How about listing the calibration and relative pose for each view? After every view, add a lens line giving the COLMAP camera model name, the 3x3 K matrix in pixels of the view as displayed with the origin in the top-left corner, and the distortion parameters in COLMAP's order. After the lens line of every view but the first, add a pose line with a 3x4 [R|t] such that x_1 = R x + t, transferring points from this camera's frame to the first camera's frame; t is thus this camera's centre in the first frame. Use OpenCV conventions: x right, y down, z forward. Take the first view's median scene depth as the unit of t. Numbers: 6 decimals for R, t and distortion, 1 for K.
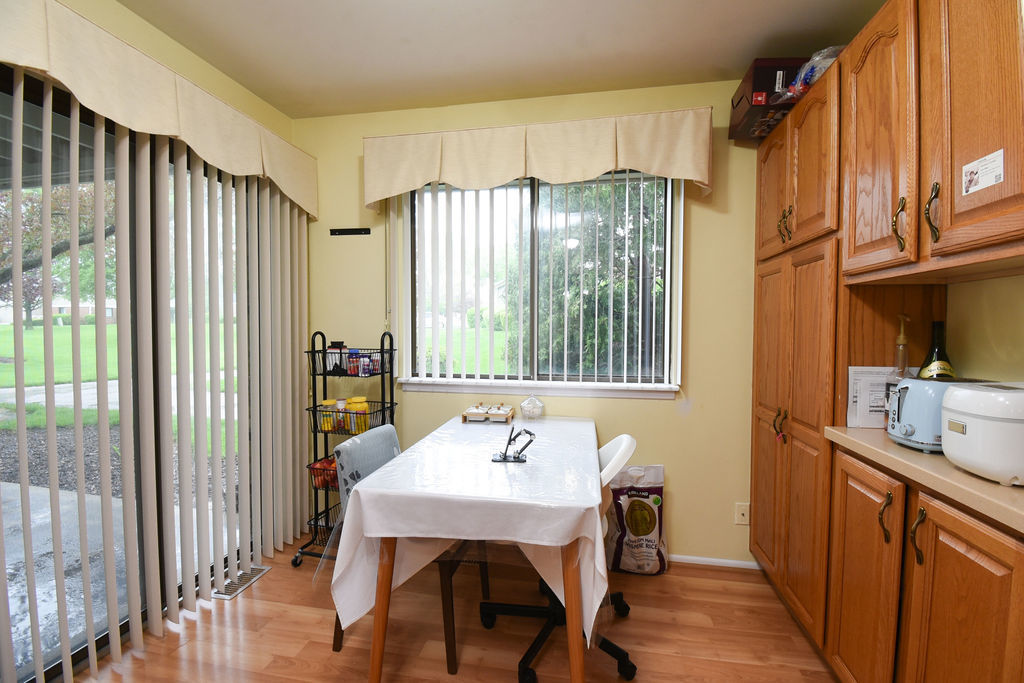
lens RADIAL K [[450.0, 0, 509.7], [0, 450.0, 341.8], [0, 0, 1]] dist [0.007040, -0.016760]
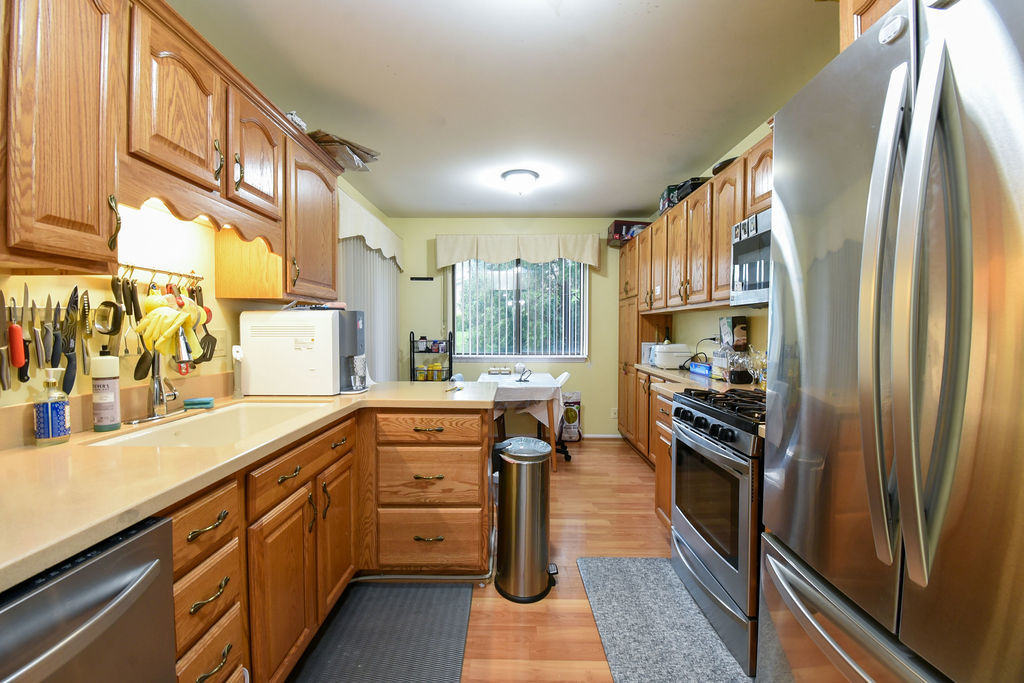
lens RADIAL K [[450.0, 0, 512.2], [0, 450.0, 342.2], [0, 0, 1]] dist [0.007040, -0.016760]
pose [[0.983426, -0.006728, 0.181185, -0.395747], [0.006910, 0.999976, -0.000377, 0.032134], [-0.181178, 0.001623, 0.983449, -1.140280]]
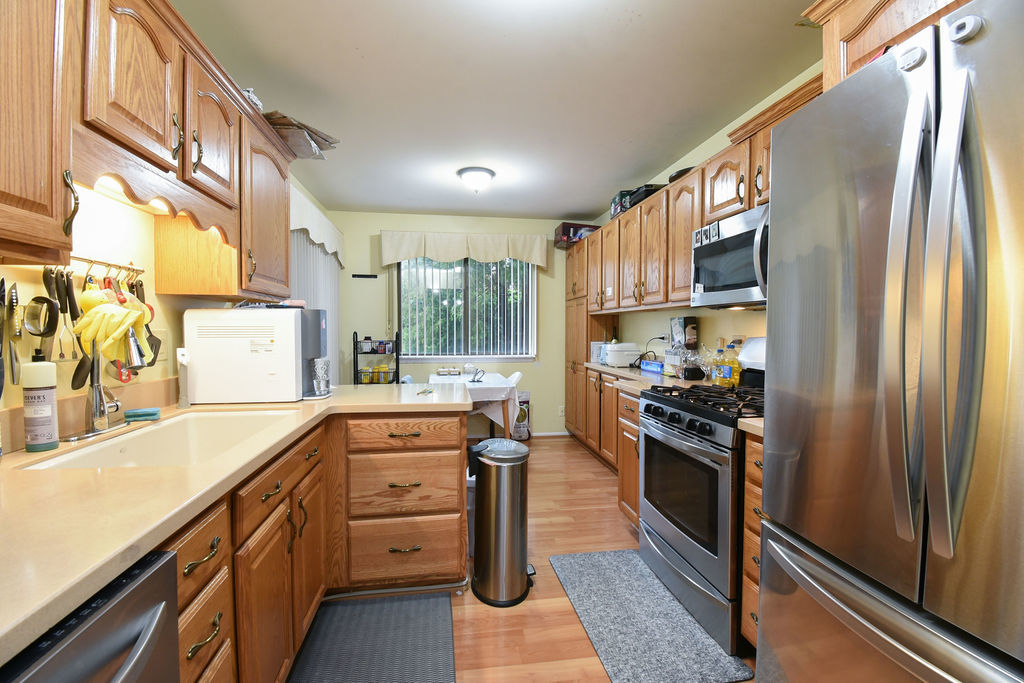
lens RADIAL K [[450.0, 0, 512.9], [0, 450.0, 341.9], [0, 0, 1]] dist [0.007040, -0.016760]
pose [[0.941397, -0.012430, 0.337071, -0.495624], [0.012910, 0.999916, 0.000819, 0.030545], [-0.337053, 0.003580, 0.941479, -1.098958]]
